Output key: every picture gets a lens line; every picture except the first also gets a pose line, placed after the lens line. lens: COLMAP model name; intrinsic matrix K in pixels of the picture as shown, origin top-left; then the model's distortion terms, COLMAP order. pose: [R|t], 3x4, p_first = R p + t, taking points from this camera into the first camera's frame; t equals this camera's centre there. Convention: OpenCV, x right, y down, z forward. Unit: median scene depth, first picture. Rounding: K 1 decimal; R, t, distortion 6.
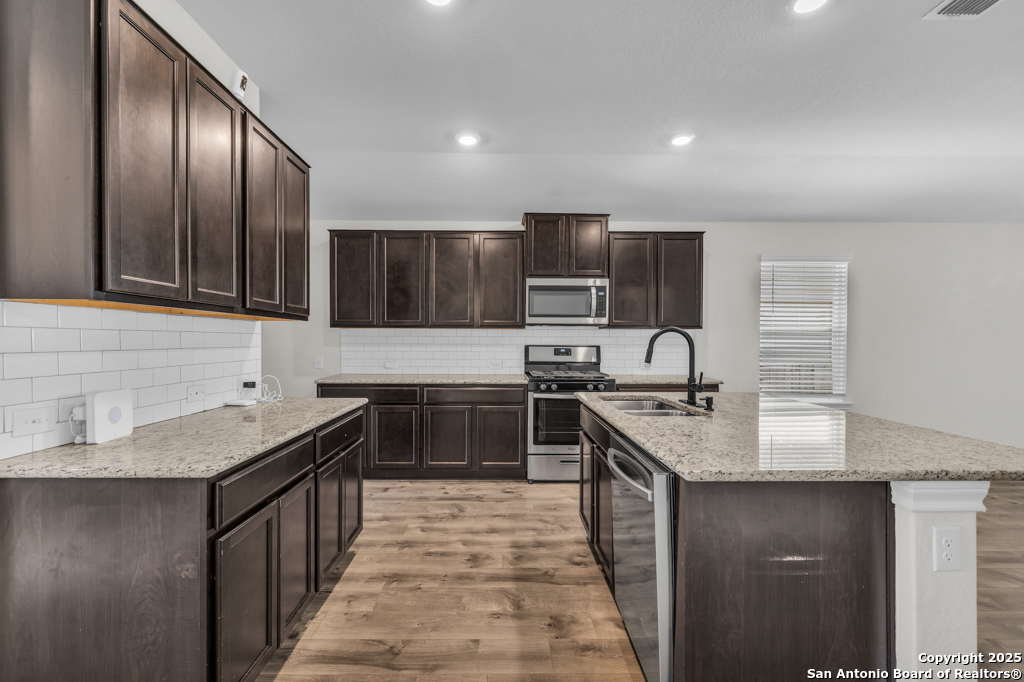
lens RADIAL K [[434.1, 0, 505.0], [0, 434.1, 347.4], [0, 0, 1]] dist [-0.000335, 0.000776]
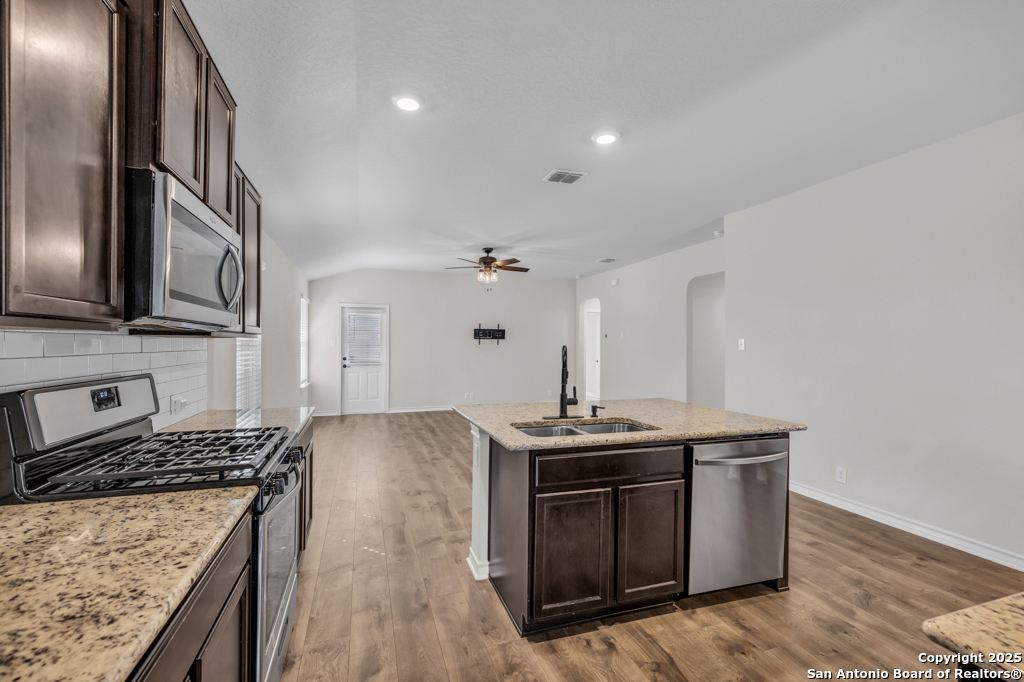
lens RADIAL K [[434.1, 0, 503.3], [0, 434.1, 343.5], [0, 0, 1]] dist [-0.000335, 0.000776]
pose [[-0.296176, -0.003935, 0.955125, -0.323717], [0.008922, 0.999936, 0.006886, -0.036599], [-0.955092, 0.010561, -0.296122, 0.865265]]
